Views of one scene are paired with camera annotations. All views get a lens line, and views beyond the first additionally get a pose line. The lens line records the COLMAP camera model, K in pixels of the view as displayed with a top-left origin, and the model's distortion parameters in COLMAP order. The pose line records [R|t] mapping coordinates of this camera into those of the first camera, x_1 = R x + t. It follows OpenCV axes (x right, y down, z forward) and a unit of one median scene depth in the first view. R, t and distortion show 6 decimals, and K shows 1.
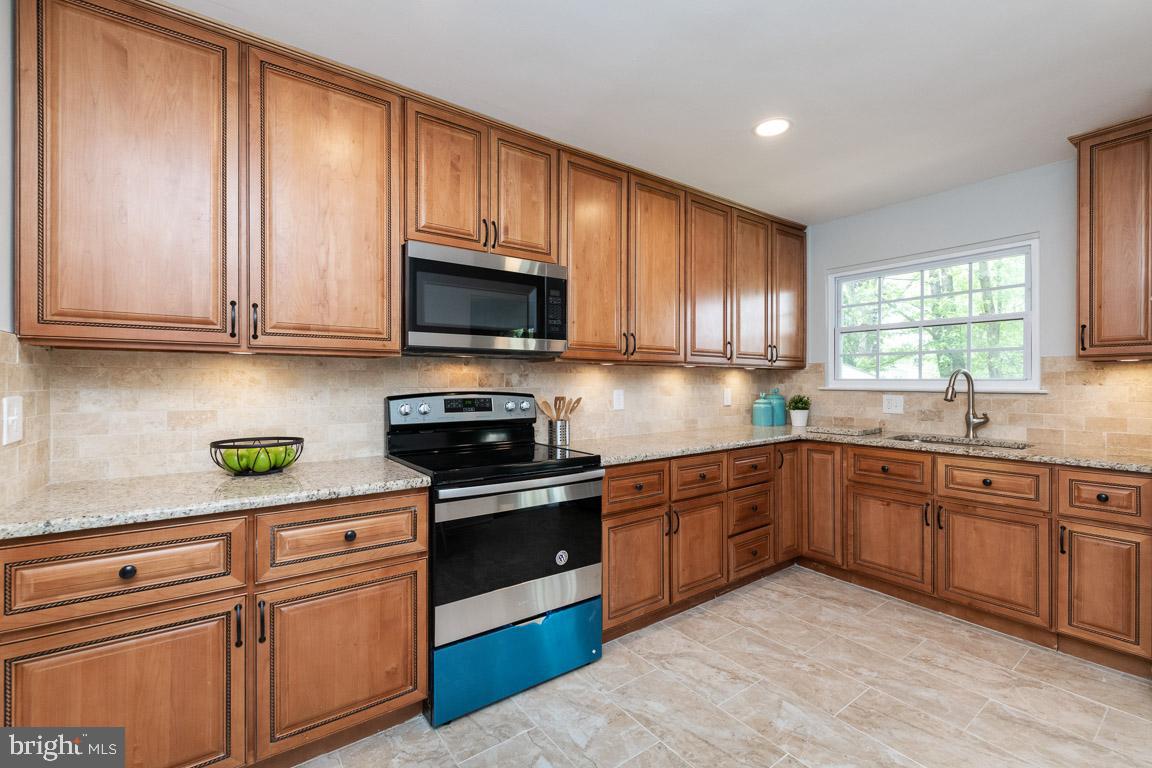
lens RADIAL K [[496.6, 0, 579.9], [0, 496.6, 384.6], [0, 0, 1]] dist [0.001141, -0.000329]
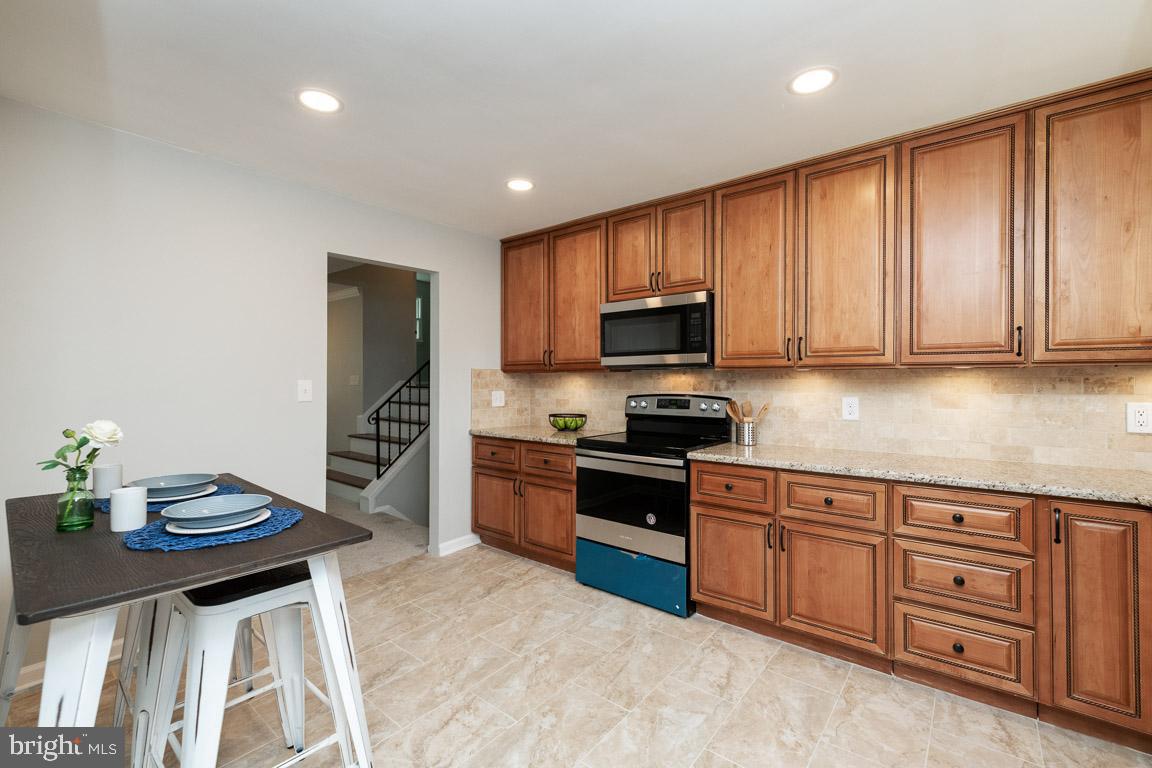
lens RADIAL K [[493.7, 0, 578.0], [0, 493.7, 382.0], [0, 0, 1]] dist [-0.001653, 0.000049]
pose [[0.249598, 0.001375, -0.968349, 0.969673], [-0.004437, 0.999990, 0.000276, -0.017397], [0.968339, 0.004227, 0.249601, 0.381206]]
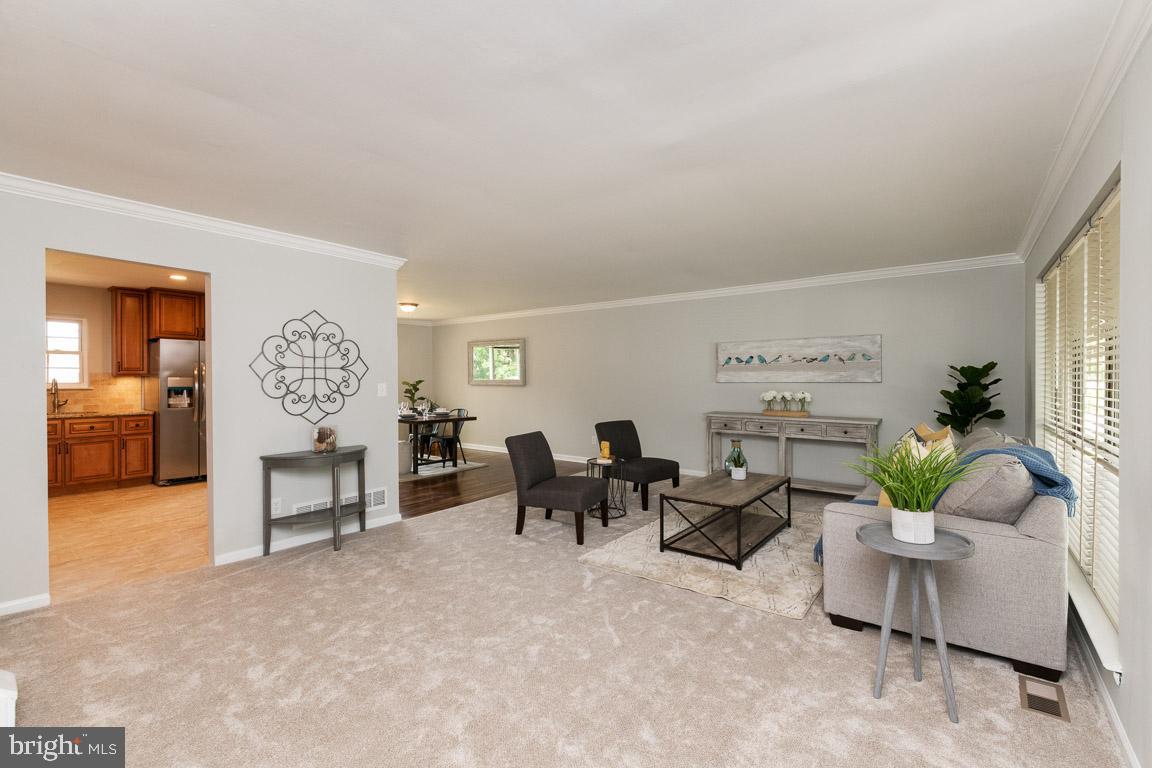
lens RADIAL K [[493.7, 0, 578.0], [0, 493.7, 382.0], [0, 0, 1]] dist [-0.001653, 0.000049]
pose [[-0.278783, -0.005337, 0.960339, -1.908091], [0.003183, 0.999974, 0.006482, -0.023127], [-0.960349, 0.004864, -0.278758, -0.513355]]
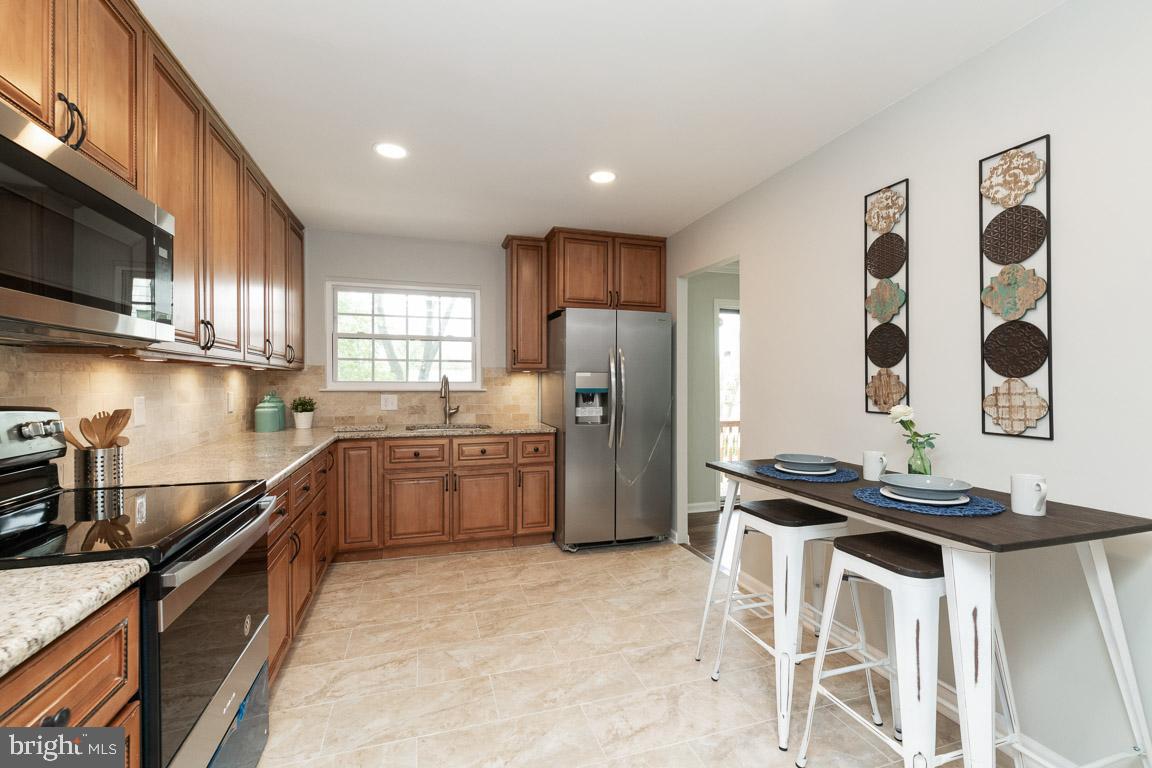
lens RADIAL K [[496.6, 0, 579.9], [0, 496.6, 384.6], [0, 0, 1]] dist [0.001141, -0.000329]
pose [[0.316454, -0.004720, 0.948596, -0.465813], [0.003874, 0.999986, 0.003683, -0.007416], [-0.948600, 0.002509, 0.316468, 0.237958]]
